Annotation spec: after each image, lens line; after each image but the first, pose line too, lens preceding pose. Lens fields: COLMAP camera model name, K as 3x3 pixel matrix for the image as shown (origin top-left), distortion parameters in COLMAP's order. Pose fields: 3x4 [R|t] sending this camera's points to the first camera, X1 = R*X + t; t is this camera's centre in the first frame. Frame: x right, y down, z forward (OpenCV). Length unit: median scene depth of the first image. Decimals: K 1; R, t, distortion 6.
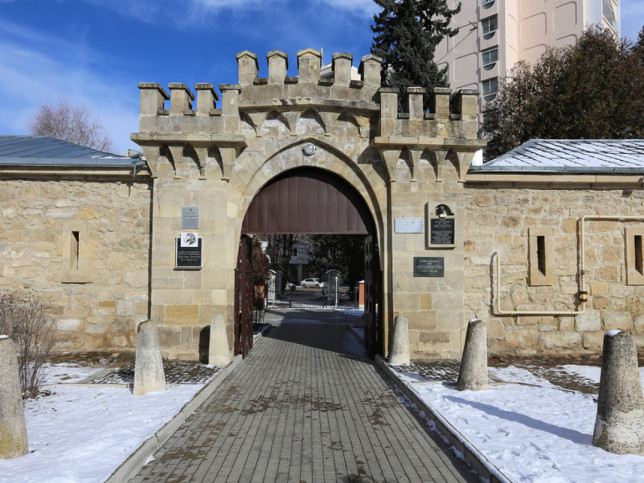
lens RADIAL K [[494.9, 0, 322.0], [0, 494.9, 241.5], [0, 0, 1]] dist [-0.060702, 0.125488]
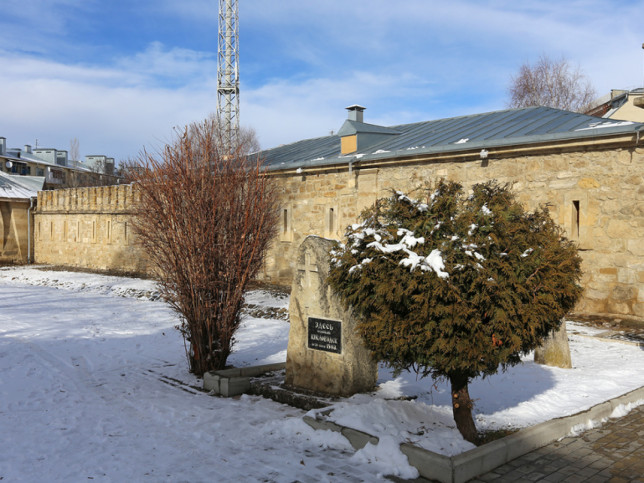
lens RADIAL K [[598.9, 0, 322.1], [0, 598.9, 245.4], [0, 0, 1]] dist [0.012366, 0.026919]
pose [[0.685562, 0.018078, -0.727789, 0.063153], [0.030890, 0.998069, 0.053889, -0.011275], [0.727358, -0.059426, 0.683680, -0.281309]]
